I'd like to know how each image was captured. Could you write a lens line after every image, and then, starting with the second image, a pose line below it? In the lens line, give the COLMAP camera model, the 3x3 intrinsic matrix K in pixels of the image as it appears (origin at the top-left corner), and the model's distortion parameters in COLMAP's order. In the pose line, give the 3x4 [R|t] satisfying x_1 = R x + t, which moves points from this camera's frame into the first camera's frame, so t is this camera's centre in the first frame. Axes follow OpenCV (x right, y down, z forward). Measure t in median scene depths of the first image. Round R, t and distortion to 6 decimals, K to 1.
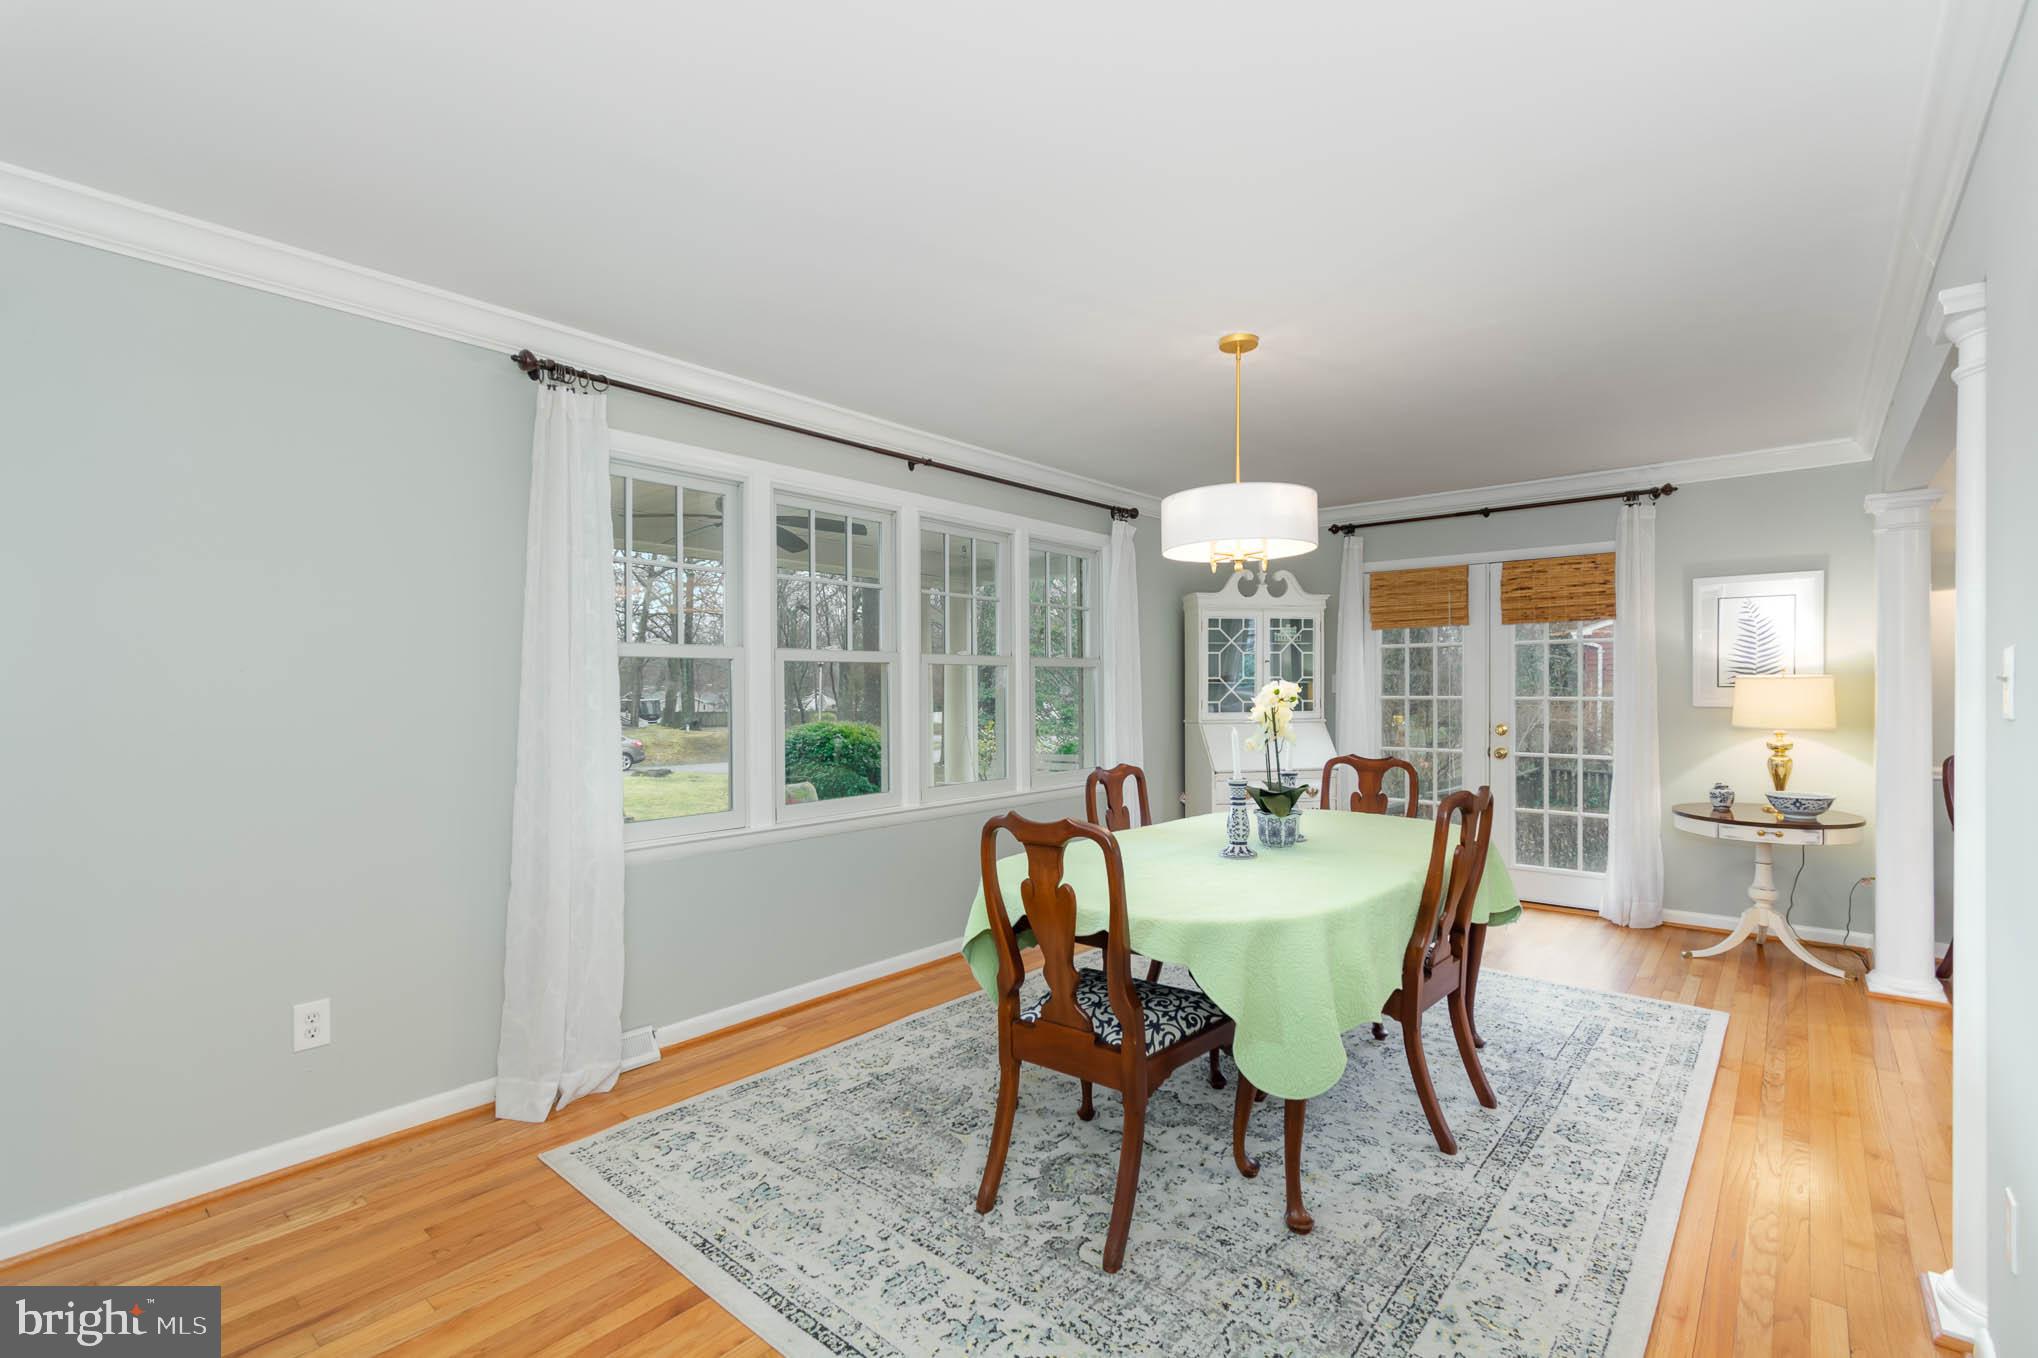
lens RADIAL K [[913.1, 0, 1019.9], [0, 913.1, 688.3], [0, 0, 1]] dist [-0.001402, -0.000022]
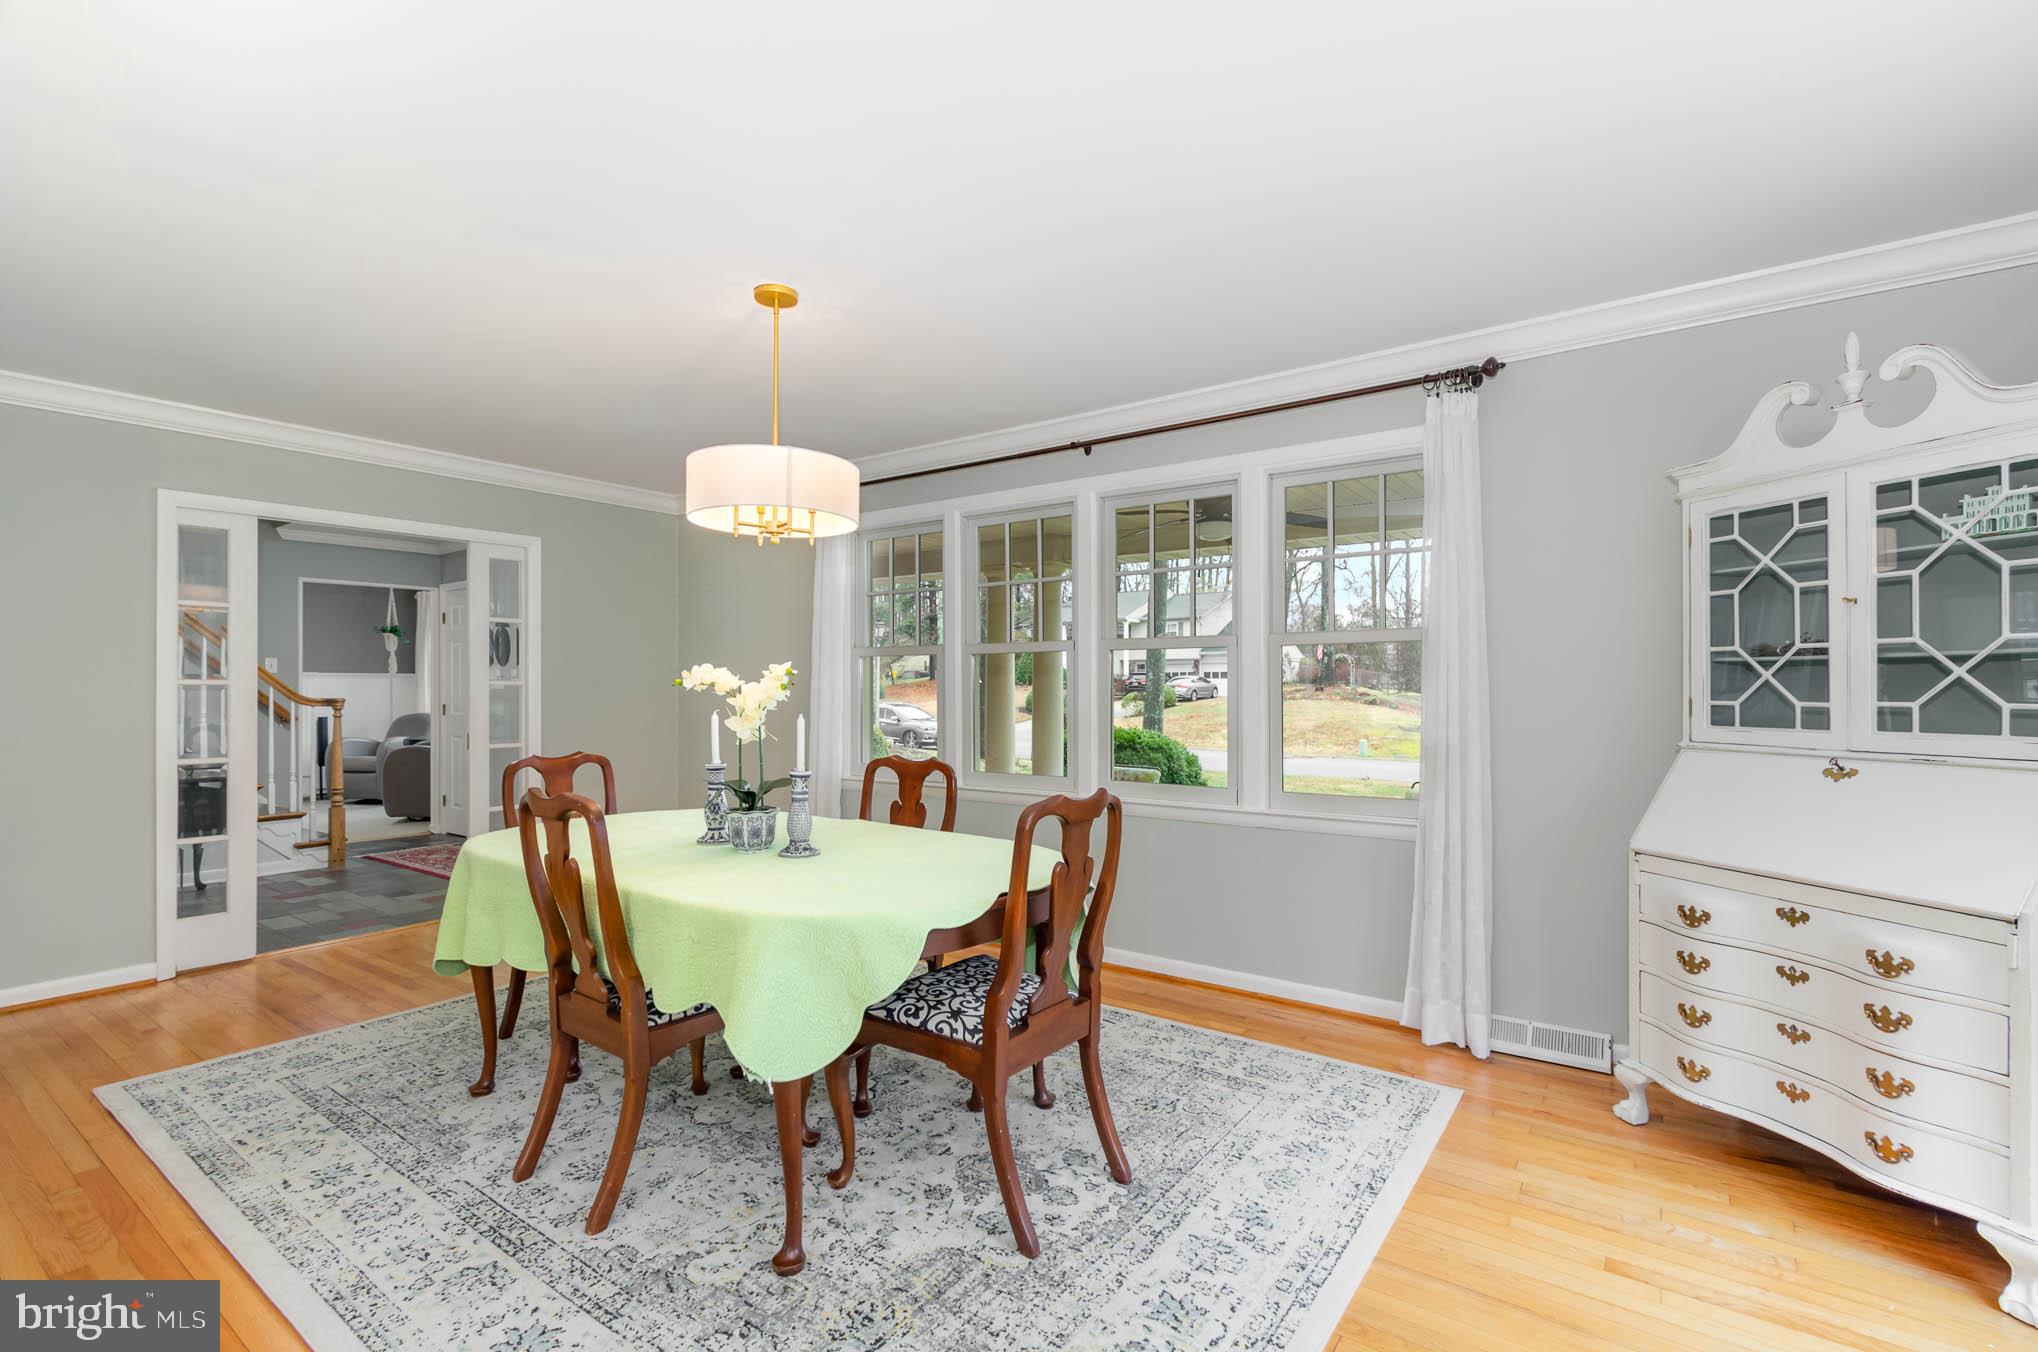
lens RADIAL K [[913.1, 0, 1021.5], [0, 913.1, 677.3], [0, 0, 1]] dist [-0.001402, -0.000022]
pose [[0.089247, -0.014486, -0.995904, 0.654215], [-0.005043, 0.999875, -0.014996, 0.011720], [0.995997, 0.006361, 0.089162, 0.649701]]
